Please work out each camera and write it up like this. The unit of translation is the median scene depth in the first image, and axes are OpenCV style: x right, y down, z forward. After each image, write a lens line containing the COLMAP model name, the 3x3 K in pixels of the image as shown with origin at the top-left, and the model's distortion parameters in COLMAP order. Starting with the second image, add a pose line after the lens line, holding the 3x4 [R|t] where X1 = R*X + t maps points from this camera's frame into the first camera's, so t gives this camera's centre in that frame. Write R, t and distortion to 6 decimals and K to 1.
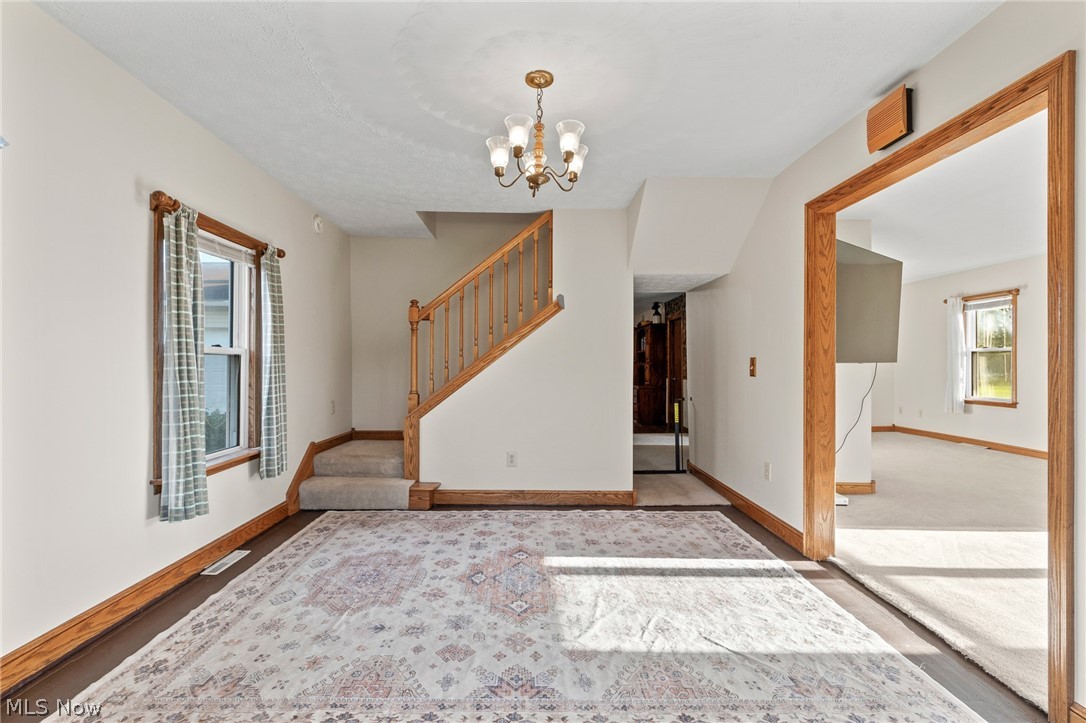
lens RADIAL K [[494.3, 0, 541.1], [0, 494.3, 363.5], [0, 0, 1]] dist [0.009035, -0.000244]
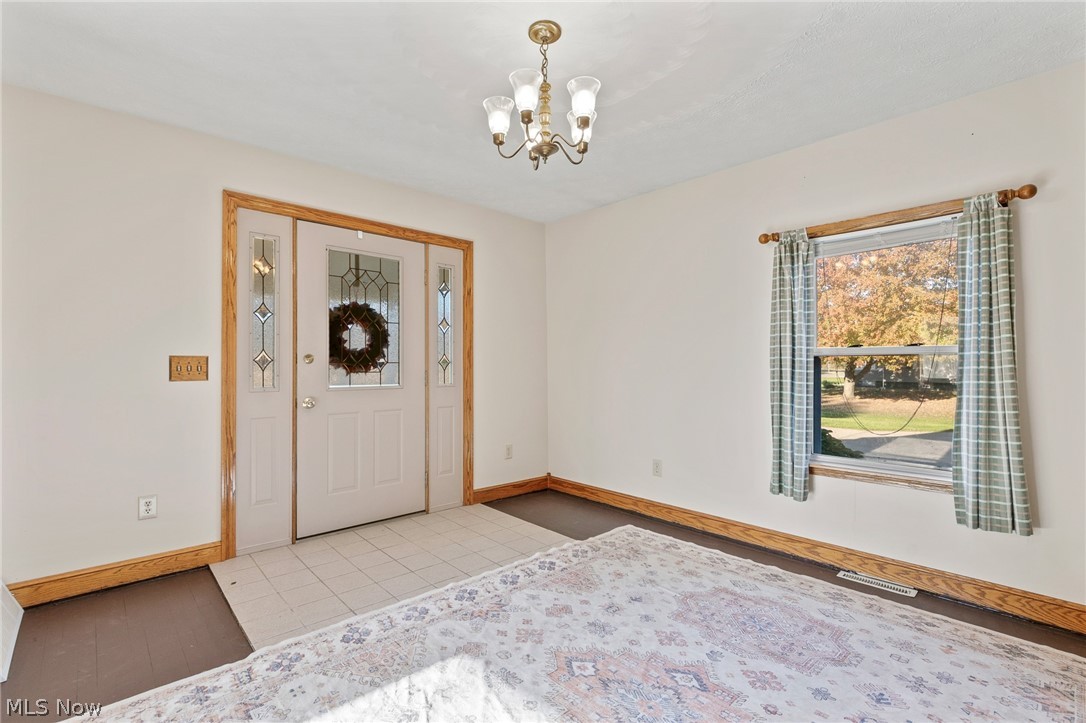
lens RADIAL K [[494.3, 0, 542.6], [0, 494.3, 363.7], [0, 0, 1]] dist [0.009035, -0.000244]
pose [[-0.744634, -0.007384, -0.667432, 0.599425], [-0.000851, 0.999949, -0.010113, 0.000364], [0.667473, -0.006962, -0.744602, 1.702893]]
